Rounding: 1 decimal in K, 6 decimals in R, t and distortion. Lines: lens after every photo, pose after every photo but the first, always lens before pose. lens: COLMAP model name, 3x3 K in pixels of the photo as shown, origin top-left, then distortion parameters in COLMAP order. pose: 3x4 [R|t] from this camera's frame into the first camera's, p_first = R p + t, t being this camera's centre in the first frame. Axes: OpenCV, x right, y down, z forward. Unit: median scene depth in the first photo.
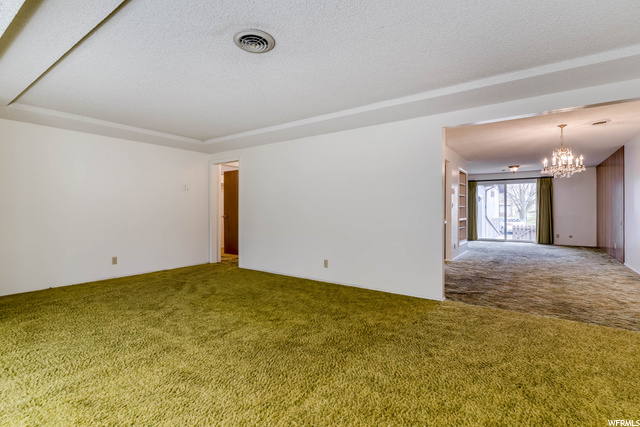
lens RADIAL K [[311.1, 0, 318.6], [0, 311.1, 211.4], [0, 0, 1]] dist [0.001080, -0.000100]
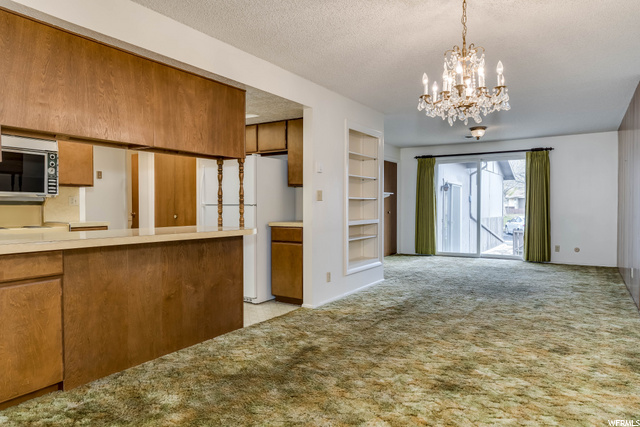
lens RADIAL K [[425.2, 0, 320.1], [0, 425.2, 211.2], [0, 0, 1]] dist [0.010656, 0.005405]
pose [[0.998423, -0.002589, 0.056078, 0.268450], [0.002184, 0.999971, 0.007280, 0.001626], [-0.056096, -0.007146, 0.998400, 0.213890]]
